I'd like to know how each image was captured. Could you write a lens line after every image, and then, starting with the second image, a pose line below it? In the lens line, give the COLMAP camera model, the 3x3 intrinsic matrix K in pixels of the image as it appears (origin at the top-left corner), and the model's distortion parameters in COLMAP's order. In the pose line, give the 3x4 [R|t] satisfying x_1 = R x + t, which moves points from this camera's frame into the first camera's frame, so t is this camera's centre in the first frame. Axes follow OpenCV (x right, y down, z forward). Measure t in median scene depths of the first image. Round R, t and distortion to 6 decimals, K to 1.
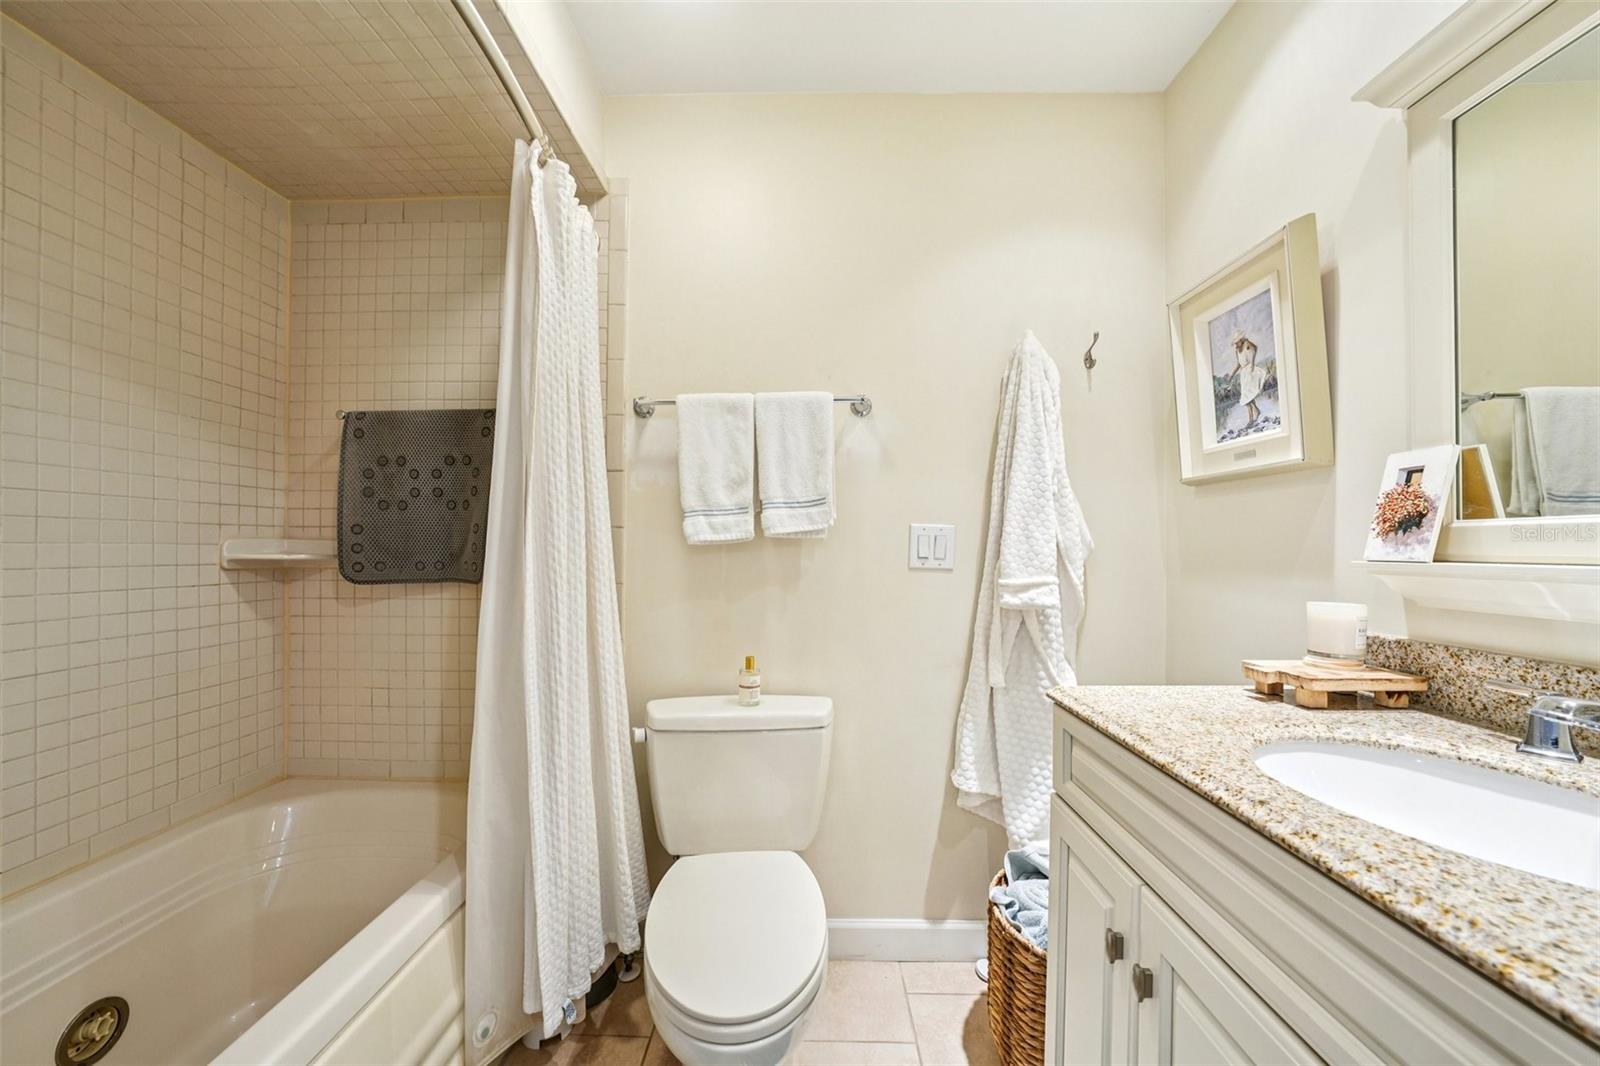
lens RADIAL K [[606.9, 0, 790.0], [0, 606.9, 544.7], [0, 0, 1]] dist [-0.015929, 0.003401]
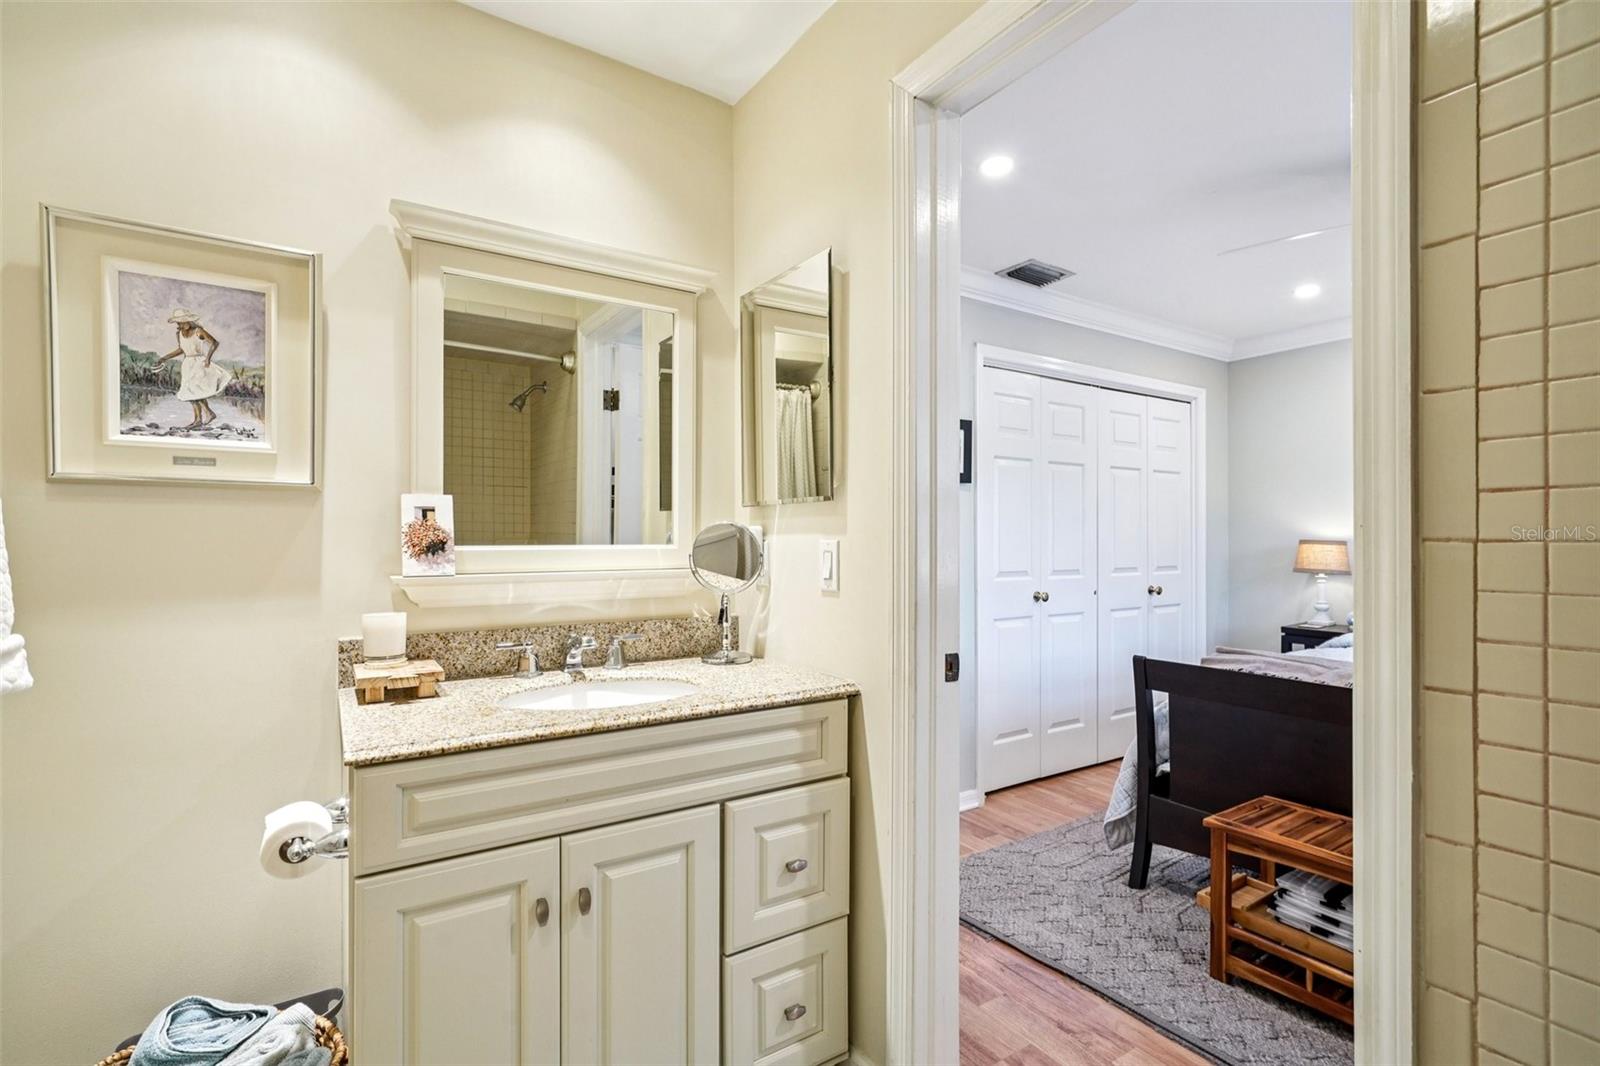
lens RADIAL K [[742.9, 0, 794.5], [0, 742.9, 540.6], [0, 0, 1]] dist [0.001921, 0.000103]
pose [[-0.576641, 0.000780, 0.816997, -0.589181], [-0.001109, 0.999998, -0.001737, -0.035342], [-0.816997, -0.001908, -0.576639, 0.908284]]
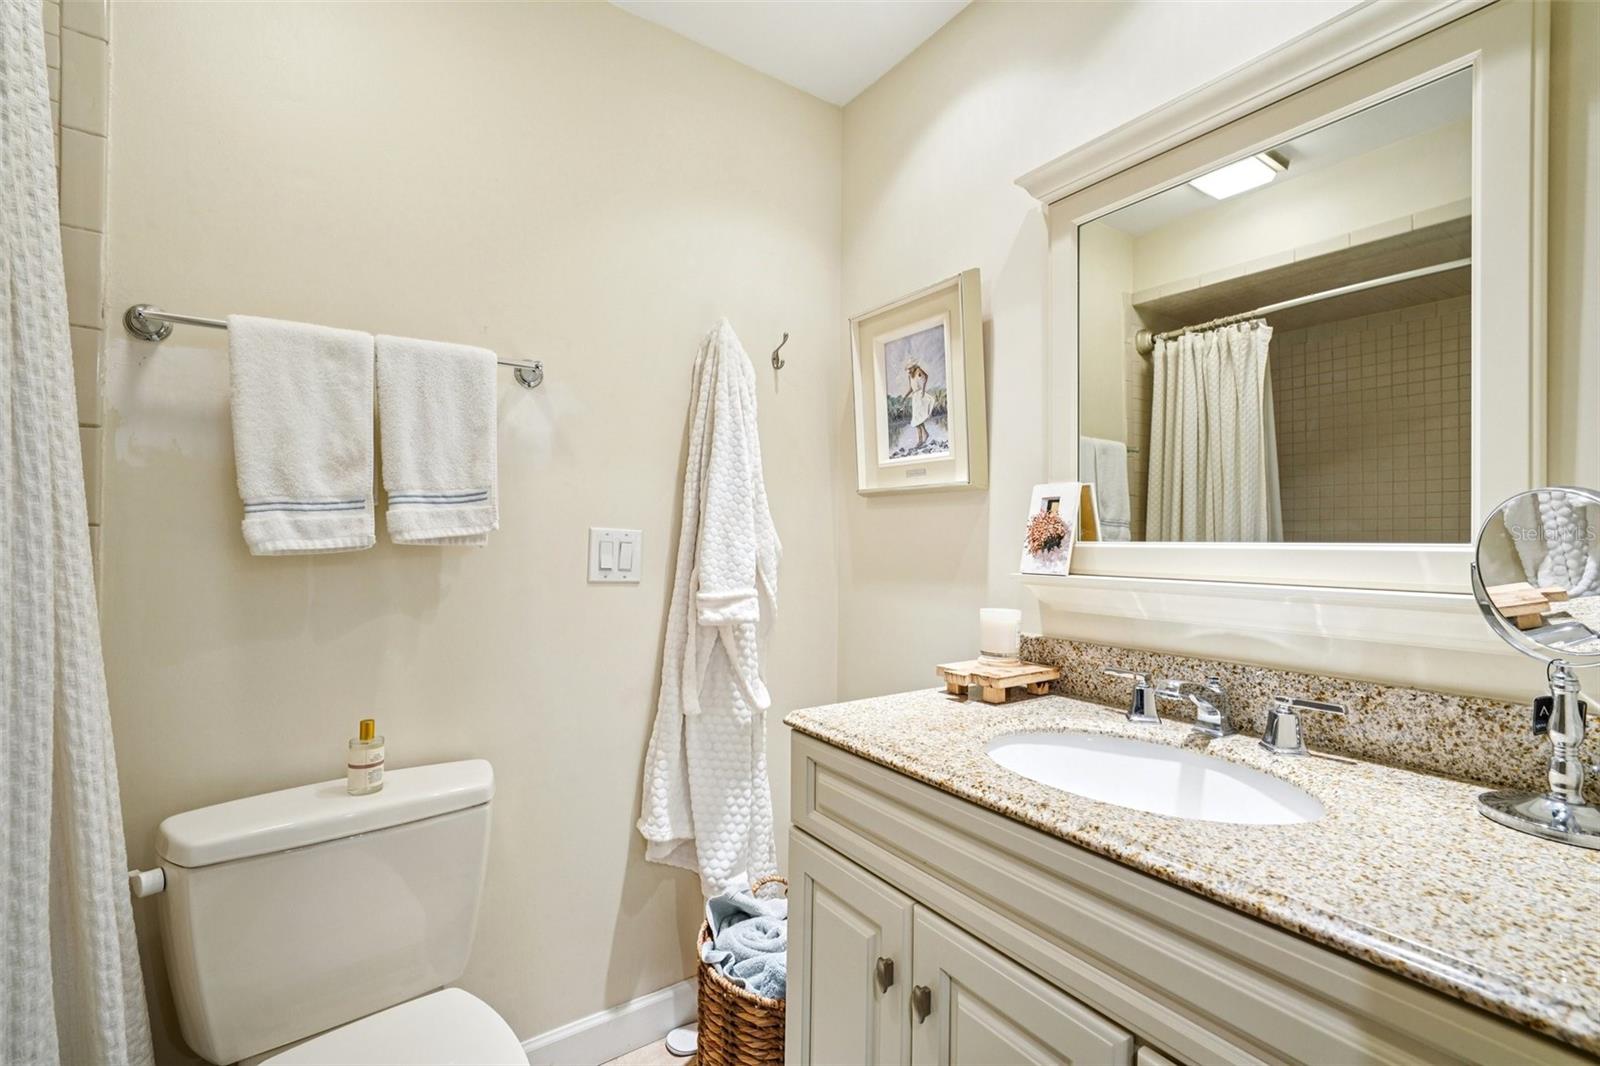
lens RADIAL K [[700.4, 0, 793.8], [0, 700.4, 535.5], [0, 0, 1]] dist [-0.004967, 0.000514]
pose [[0.810400, 0.009367, 0.585803, -0.164138], [-0.009267, 0.999952, -0.003168, -0.029269], [-0.585804, -0.002861, 0.810448, 0.100932]]
